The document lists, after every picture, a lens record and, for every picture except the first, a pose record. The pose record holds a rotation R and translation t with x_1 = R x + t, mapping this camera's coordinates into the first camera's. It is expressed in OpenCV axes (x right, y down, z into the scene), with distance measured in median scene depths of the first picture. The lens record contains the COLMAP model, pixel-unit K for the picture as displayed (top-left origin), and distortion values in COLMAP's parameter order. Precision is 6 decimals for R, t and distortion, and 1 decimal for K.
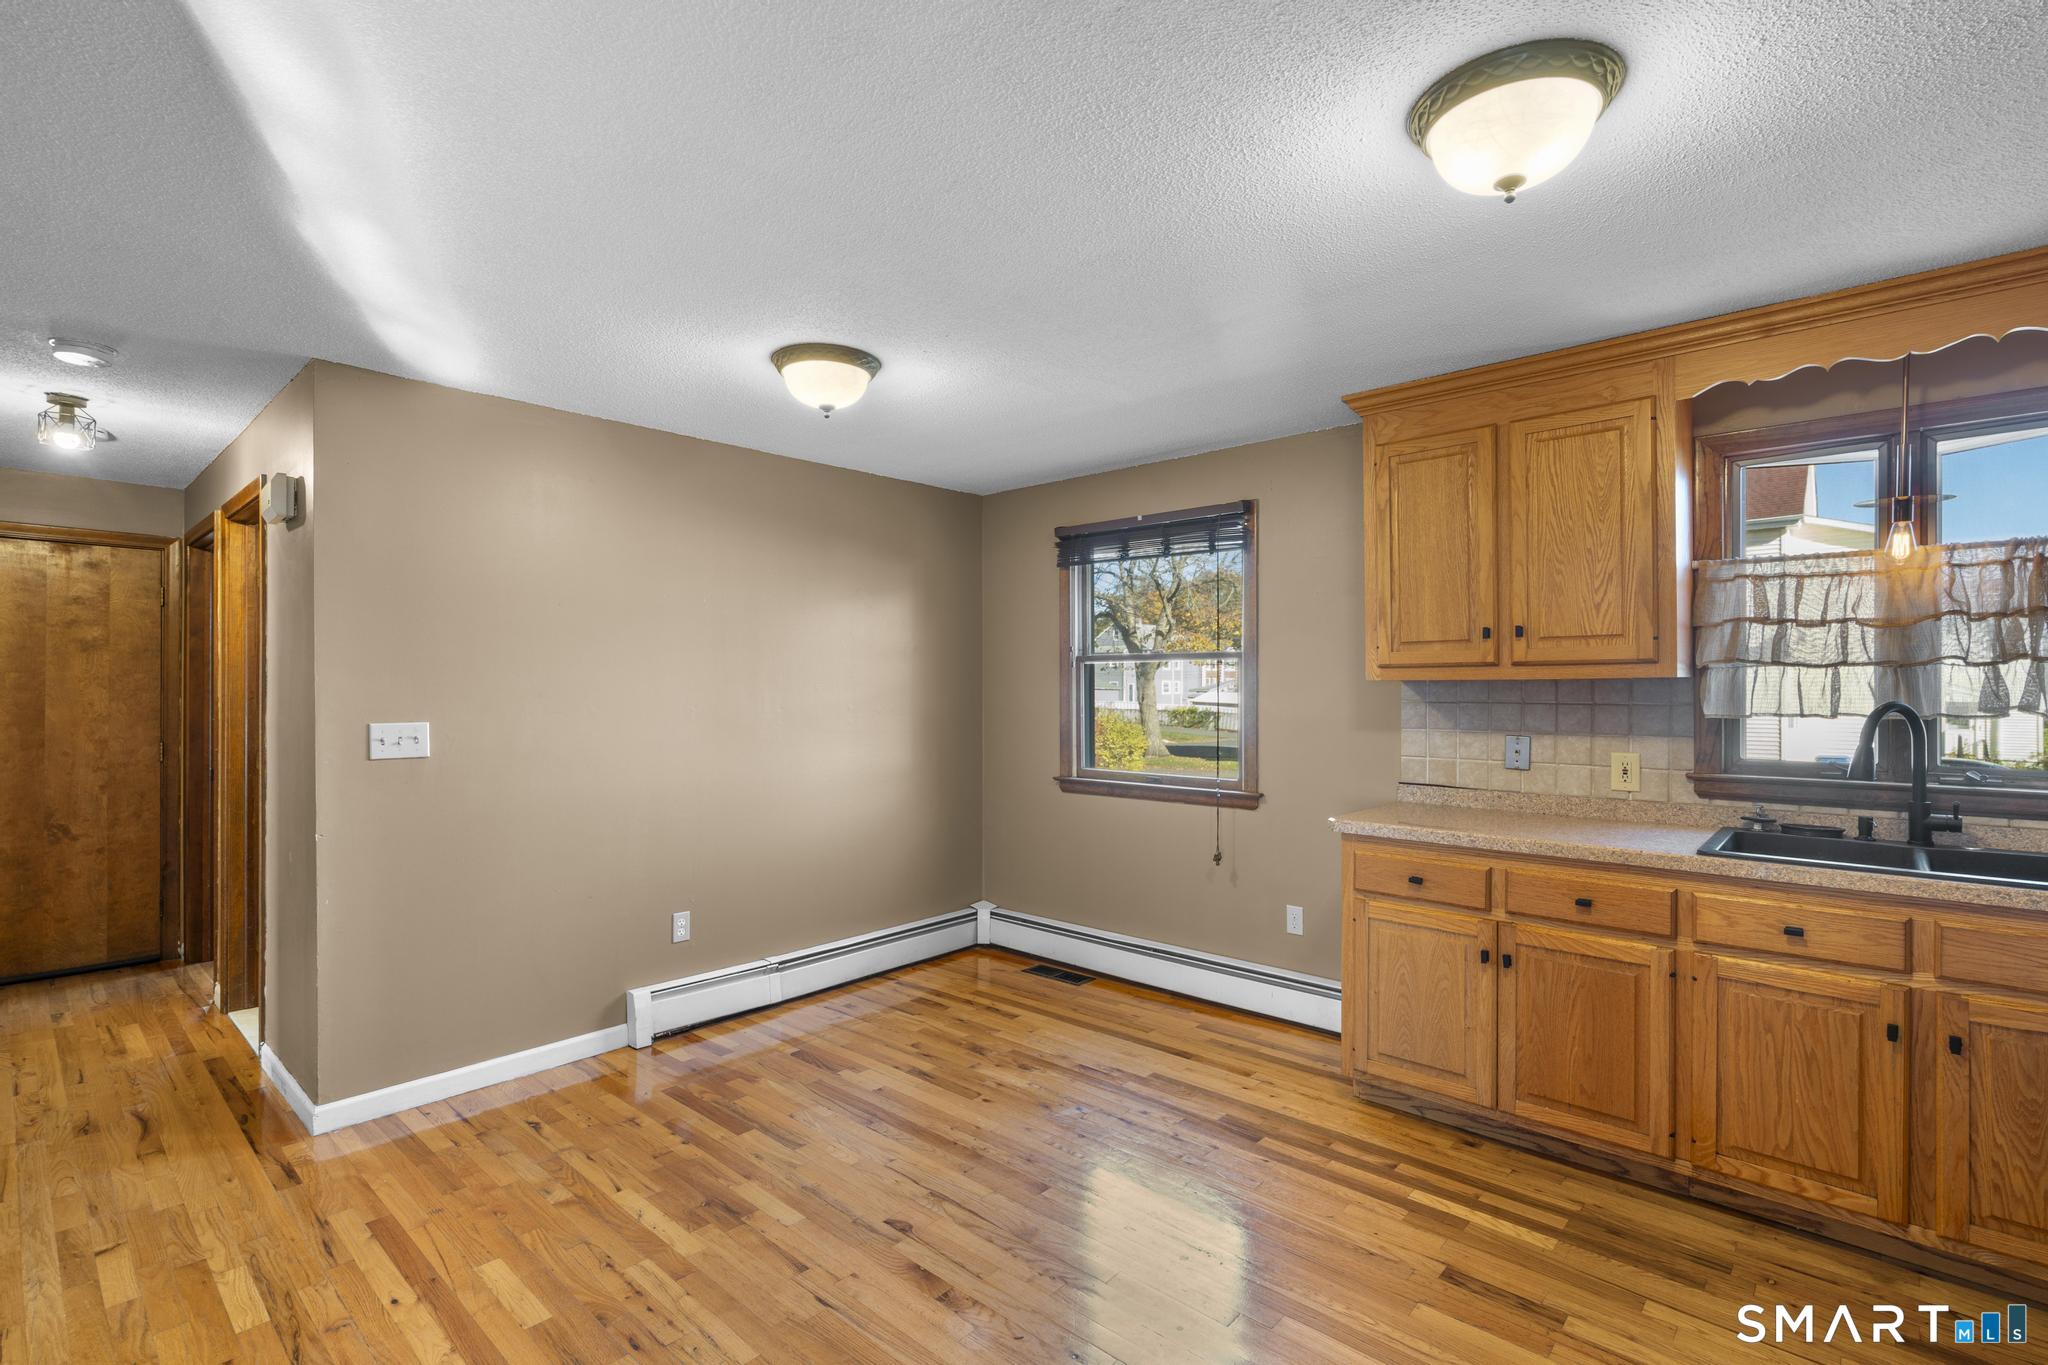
lens RADIAL K [[919.7, 0, 1023.7], [0, 919.7, 686.9], [0, 0, 1]] dist [-0.014558, 0.005871]
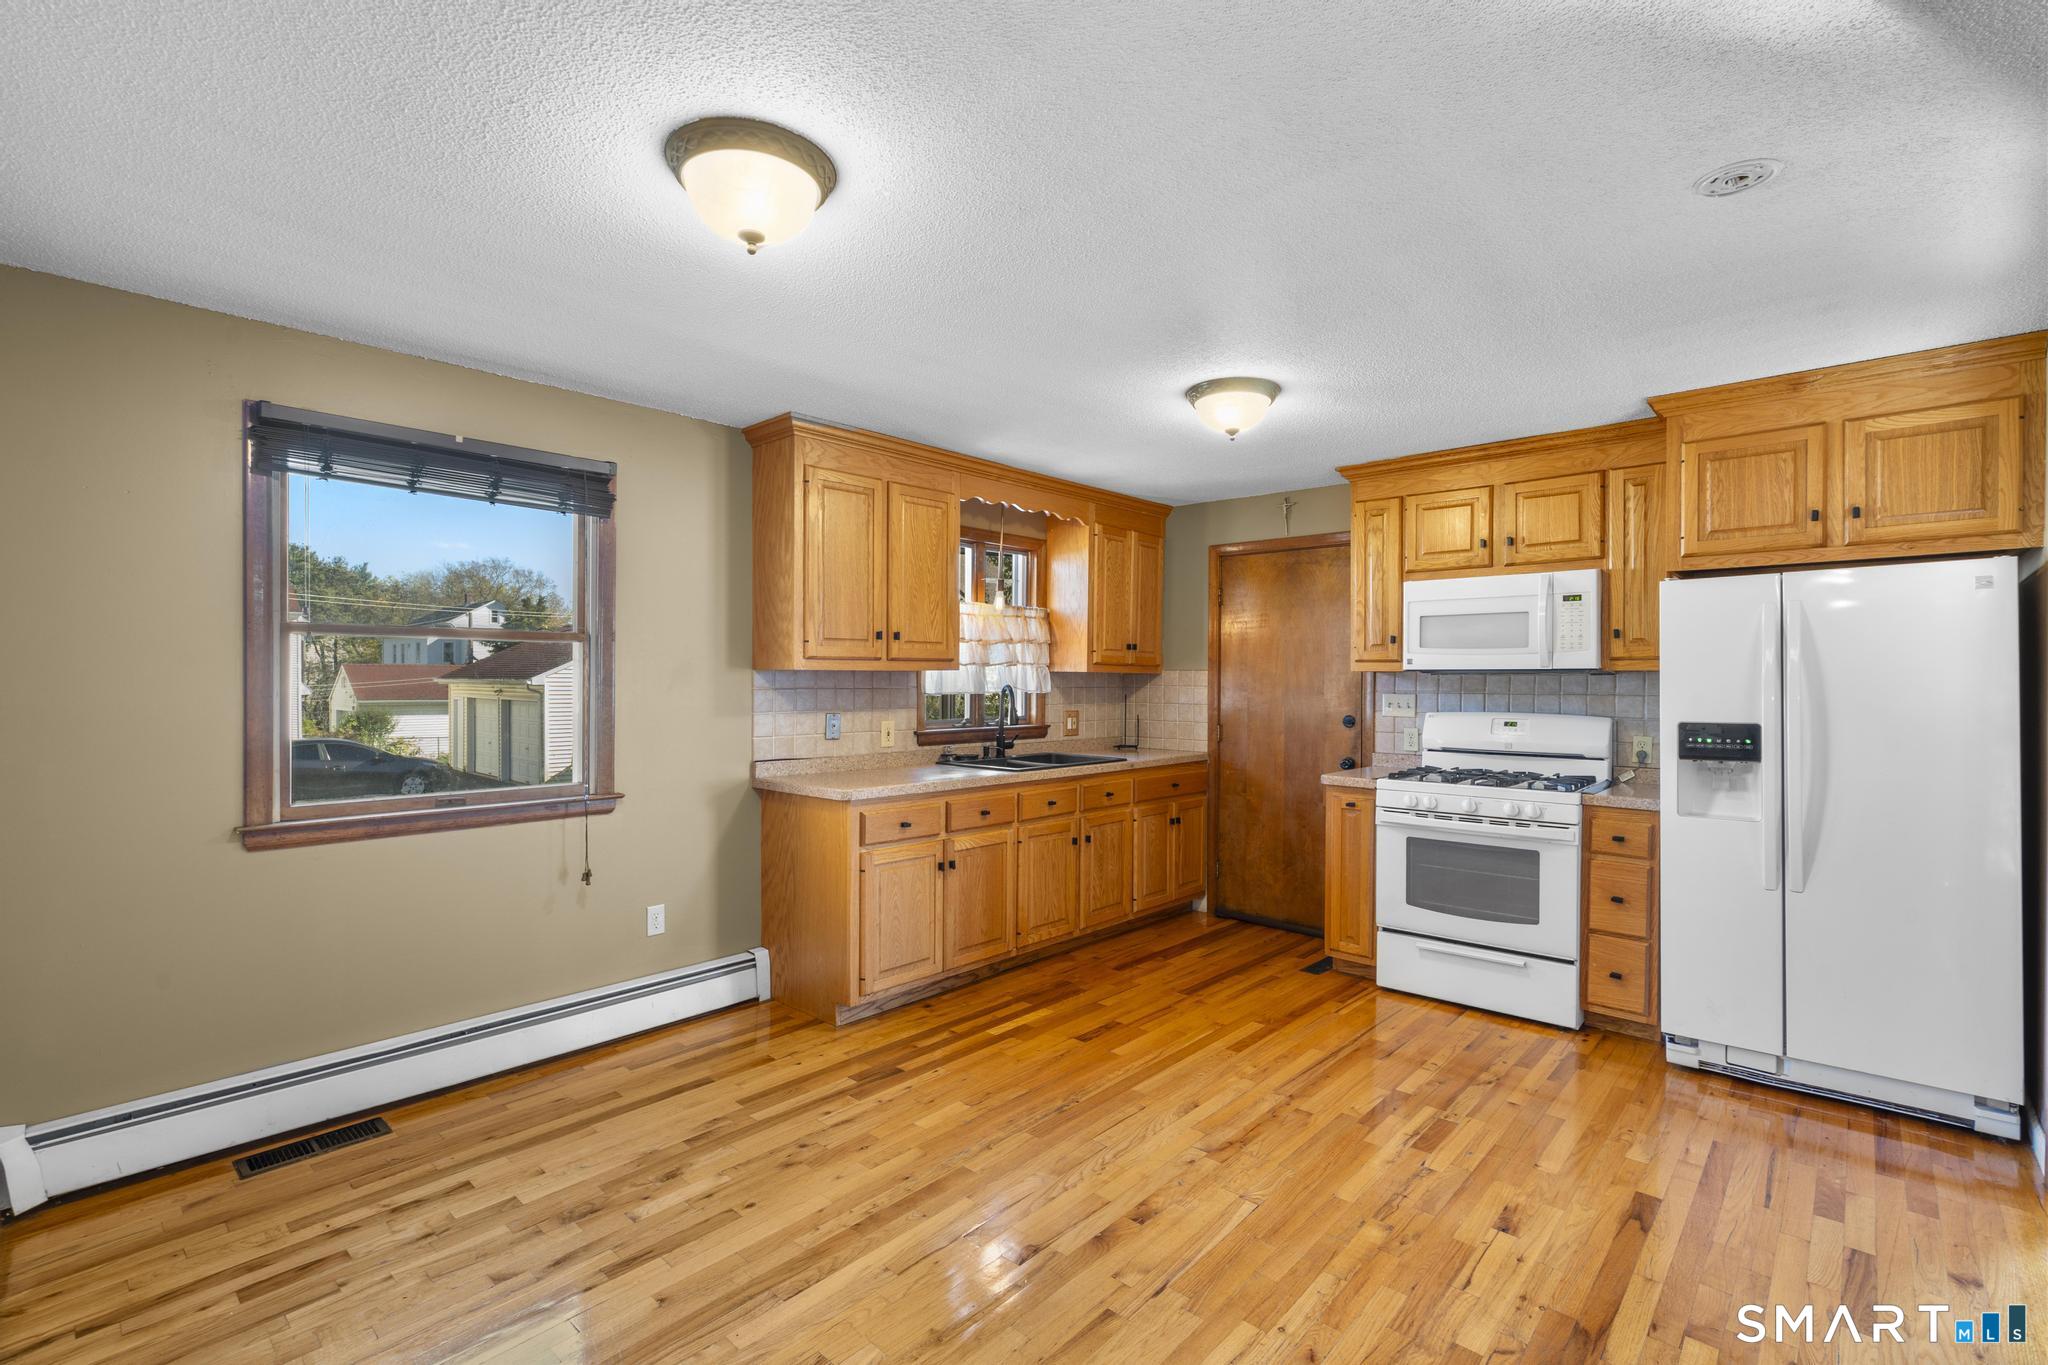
lens RADIAL K [[919.7, 0, 1023.7], [0, 919.7, 686.9], [0, 0, 1]] dist [-0.014558, 0.005871]
pose [[0.013584, -0.010730, 0.999850, -0.830128], [-0.003719, 0.999935, 0.010781, 0.000679], [-0.999901, -0.003865, 0.013543, 0.776738]]
